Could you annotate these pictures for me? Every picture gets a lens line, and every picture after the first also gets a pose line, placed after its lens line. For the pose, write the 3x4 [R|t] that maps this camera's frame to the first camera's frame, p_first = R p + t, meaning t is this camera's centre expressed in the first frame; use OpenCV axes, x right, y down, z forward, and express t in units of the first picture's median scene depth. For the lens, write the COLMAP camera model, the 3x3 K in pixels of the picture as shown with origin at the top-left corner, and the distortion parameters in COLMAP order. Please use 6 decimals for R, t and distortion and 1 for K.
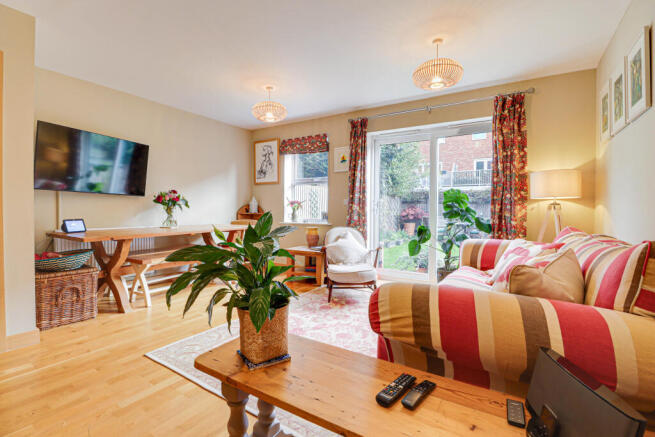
lens RADIAL K [[303.7, 0, 325.5], [0, 303.7, 217.7], [0, 0, 1]] dist [-0.024351, -0.001338]
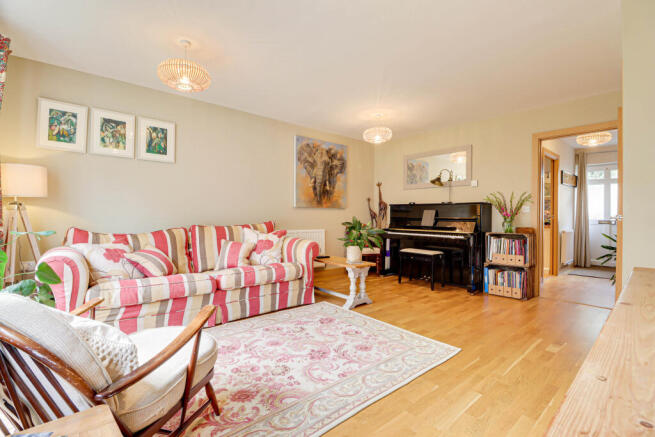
lens RADIAL K [[303.7, 0, 331.5], [0, 303.7, 216.6], [0, 0, 1]] dist [-0.024351, -0.001338]
pose [[-0.965654, -0.016455, 0.259309, -0.282071], [-0.009875, 0.999596, 0.026657, -0.036576], [-0.259643, 0.023181, -0.965426, 1.457726]]
